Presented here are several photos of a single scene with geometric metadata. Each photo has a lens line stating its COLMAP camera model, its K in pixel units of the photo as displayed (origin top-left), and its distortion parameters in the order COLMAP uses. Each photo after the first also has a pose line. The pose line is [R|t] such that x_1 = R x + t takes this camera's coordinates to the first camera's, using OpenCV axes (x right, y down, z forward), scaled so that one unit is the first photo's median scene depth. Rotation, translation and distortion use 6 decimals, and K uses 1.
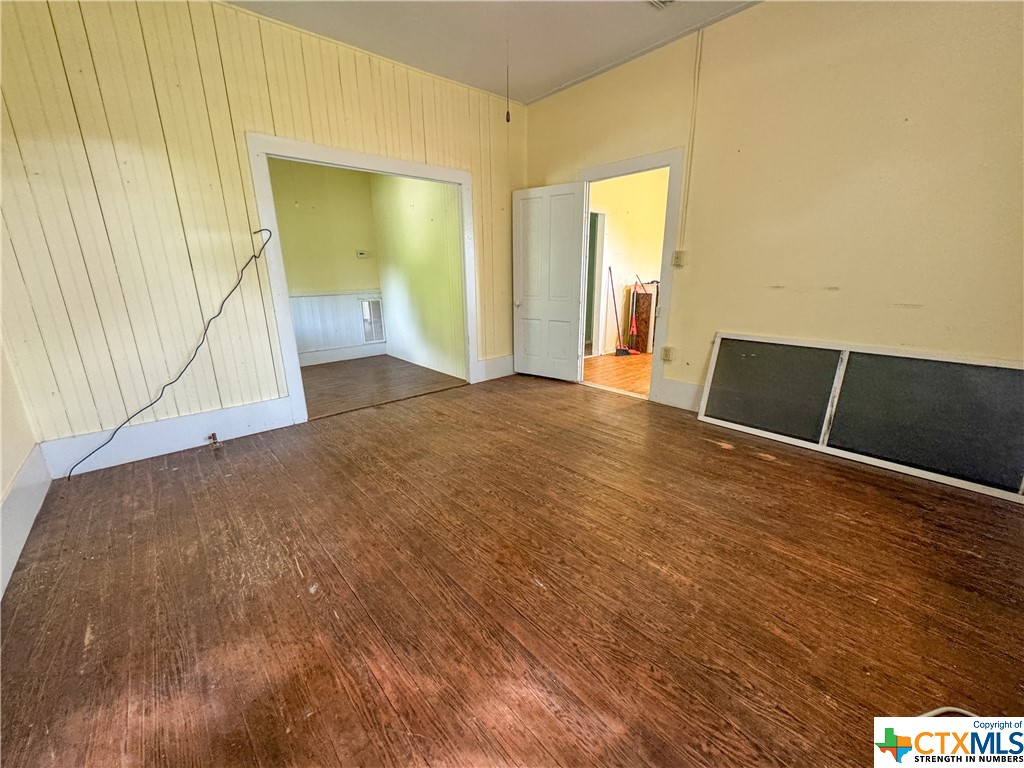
lens RADIAL K [[407.4, 0, 512.0], [0, 407.4, 384.0], [0, 0, 1]] dist [-0.001707, 0.000193]
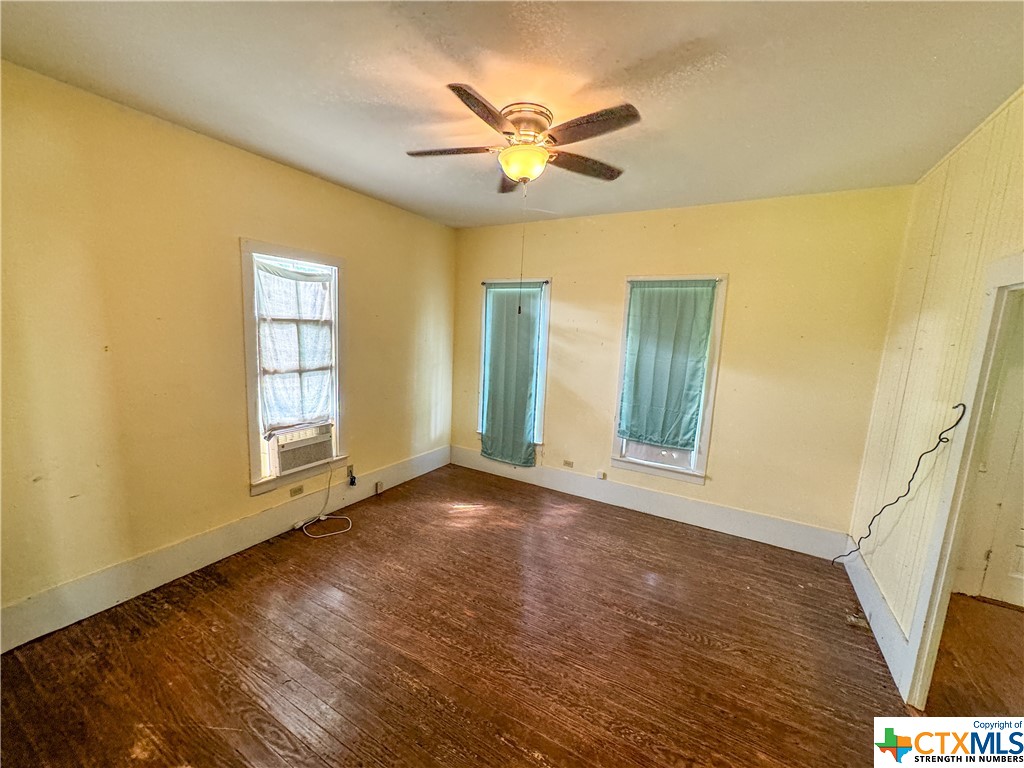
lens RADIAL K [[407.4, 0, 512.0], [0, 407.4, 384.0], [0, 0, 1]] dist [-0.001707, 0.000193]
pose [[-0.946622, 0.011392, -0.322144, 0.476394], [-0.121034, 0.913690, 0.387970, -1.052079], [0.298759, 0.406252, -0.863541, 2.437236]]
